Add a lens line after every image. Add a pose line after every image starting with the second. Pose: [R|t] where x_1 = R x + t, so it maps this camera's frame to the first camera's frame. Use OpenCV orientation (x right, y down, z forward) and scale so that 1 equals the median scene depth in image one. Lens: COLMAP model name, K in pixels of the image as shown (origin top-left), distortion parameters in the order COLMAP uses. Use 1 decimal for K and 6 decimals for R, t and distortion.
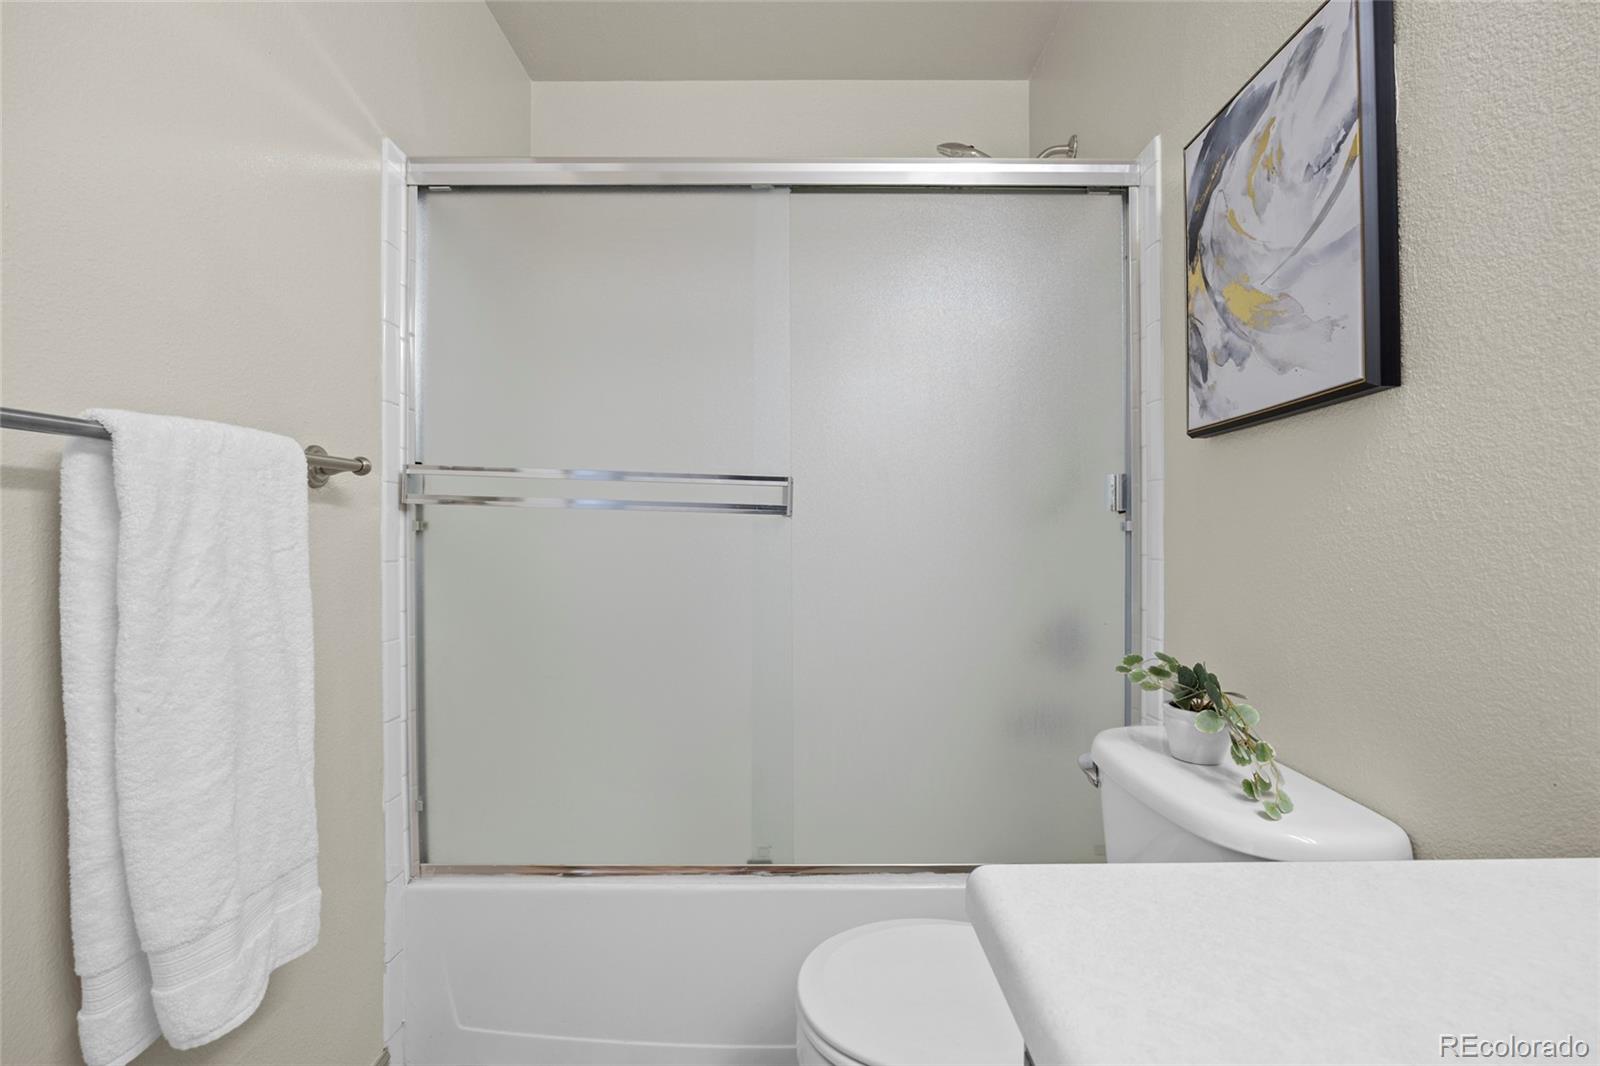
lens RADIAL K [[722.3, 0, 806.3], [0, 722.3, 533.6], [0, 0, 1]] dist [-0.013544, 0.000284]
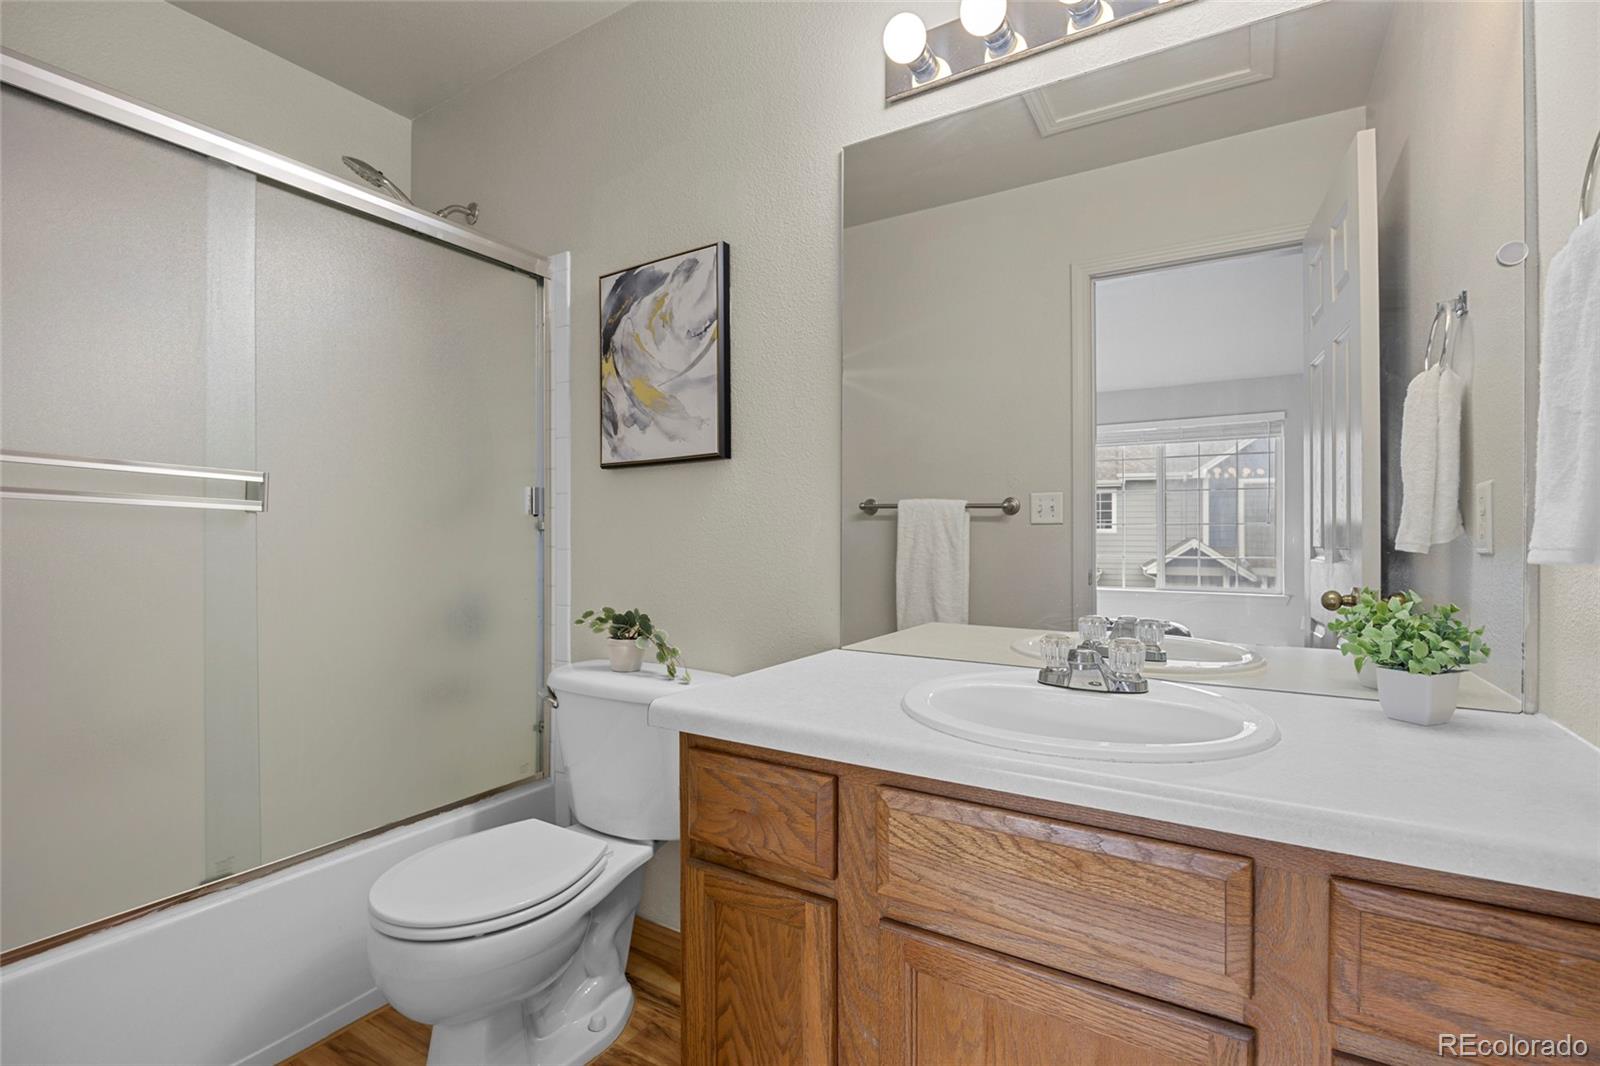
lens RADIAL K [[722.3, 0, 806.3], [0, 722.3, 533.6], [0, 0, 1]] dist [-0.013544, 0.000284]
pose [[0.519693, 0.000965, 0.854352, -0.621557], [-0.003845, 0.999992, 0.001210, 0.001490], [-0.854344, -0.003914, 0.519693, -0.189791]]
